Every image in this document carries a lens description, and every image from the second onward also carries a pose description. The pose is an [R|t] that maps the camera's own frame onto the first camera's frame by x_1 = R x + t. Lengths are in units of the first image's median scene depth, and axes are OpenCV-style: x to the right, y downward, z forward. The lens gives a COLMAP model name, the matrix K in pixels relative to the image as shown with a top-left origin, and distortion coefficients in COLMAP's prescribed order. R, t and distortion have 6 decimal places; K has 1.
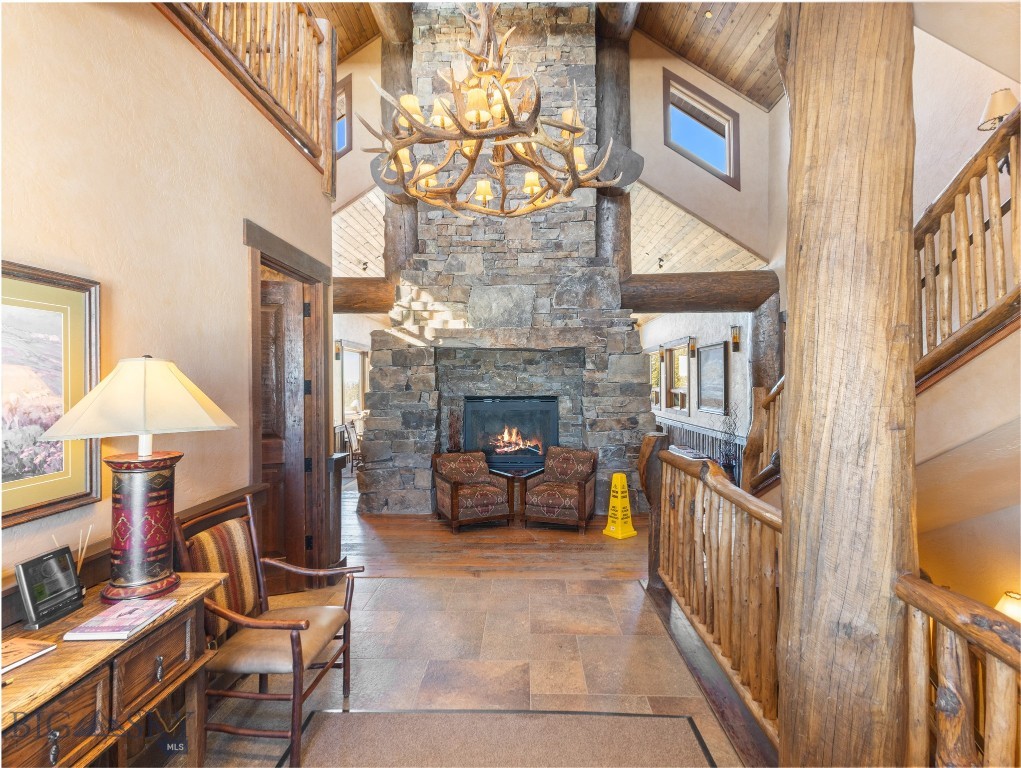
lens RADIAL K [[485.3, 0, 503.1], [0, 485.3, 383.5], [0, 0, 1]] dist [0.005047, -0.000636]
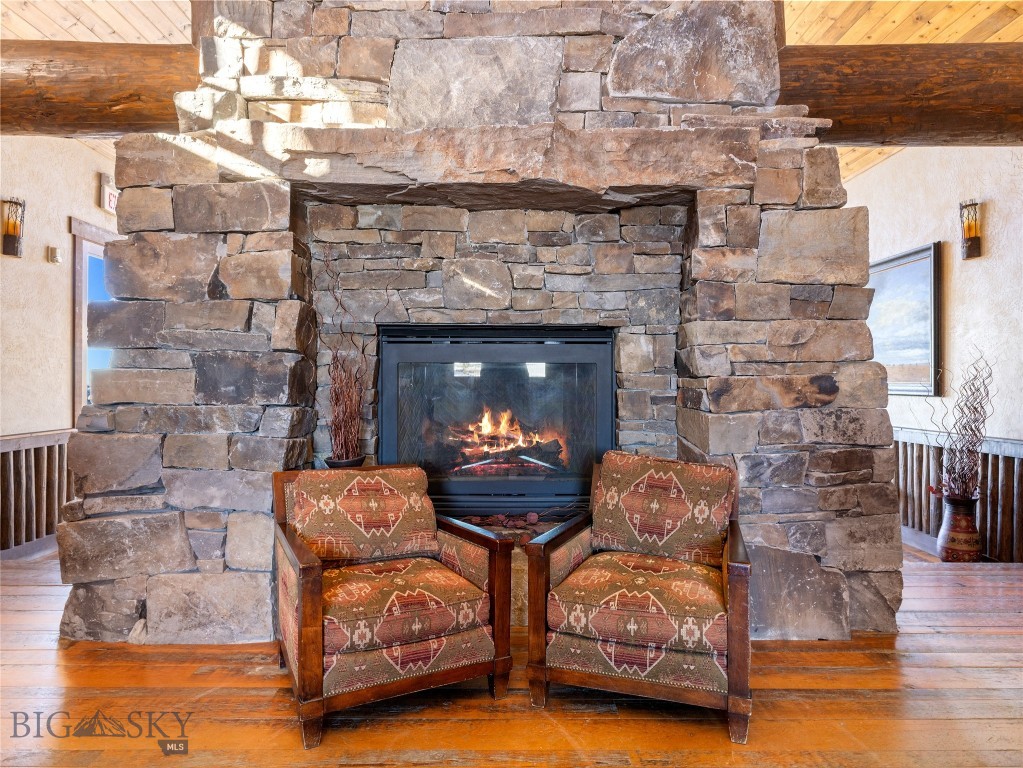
lens RADIAL K [[645.4, 0, 505.9], [0, 645.4, 380.4], [0, 0, 1]] dist [0.000781, 0.001023]
pose [[0.998956, 0.008022, 0.044976, -0.000190], [-0.007799, 0.999956, -0.005121, 0.078786], [-0.045016, 0.004765, 0.998975, 0.517041]]
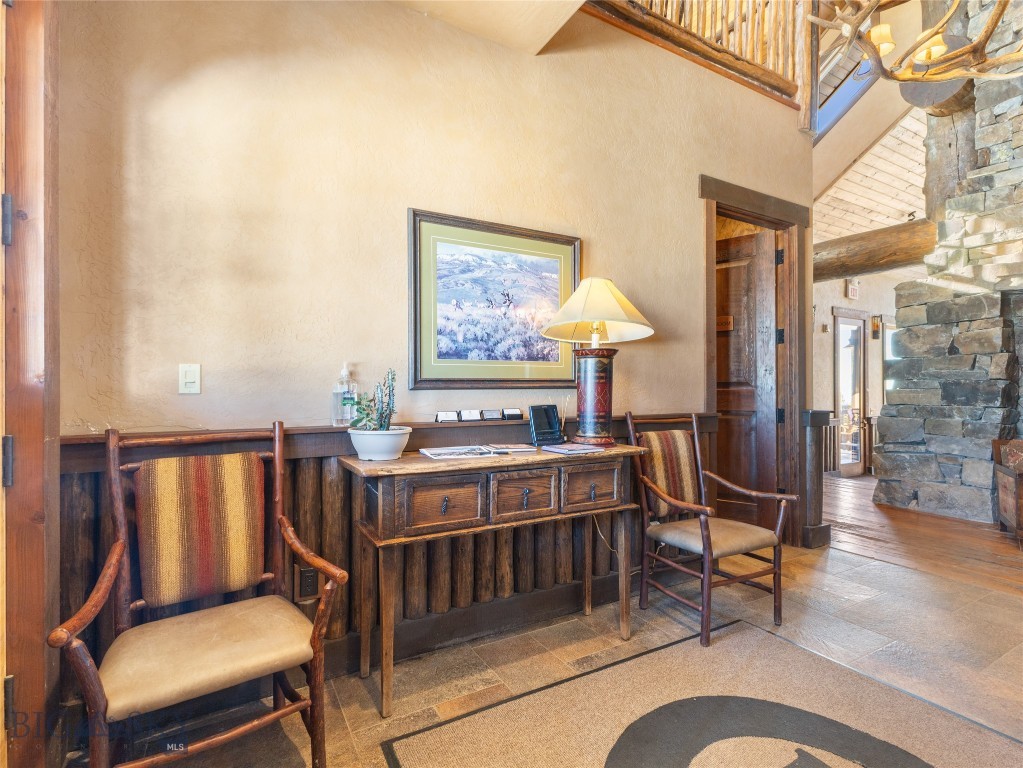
lens RADIAL K [[492.8, 0, 516.0], [0, 492.8, 386.7], [0, 0, 1]] dist [0.017693, -0.005808]
pose [[0.533855, -0.001056, -0.845576, 0.098061], [-0.006162, 0.999968, -0.005139, 0.074436], [0.845554, 0.007954, 0.533831, 0.012566]]
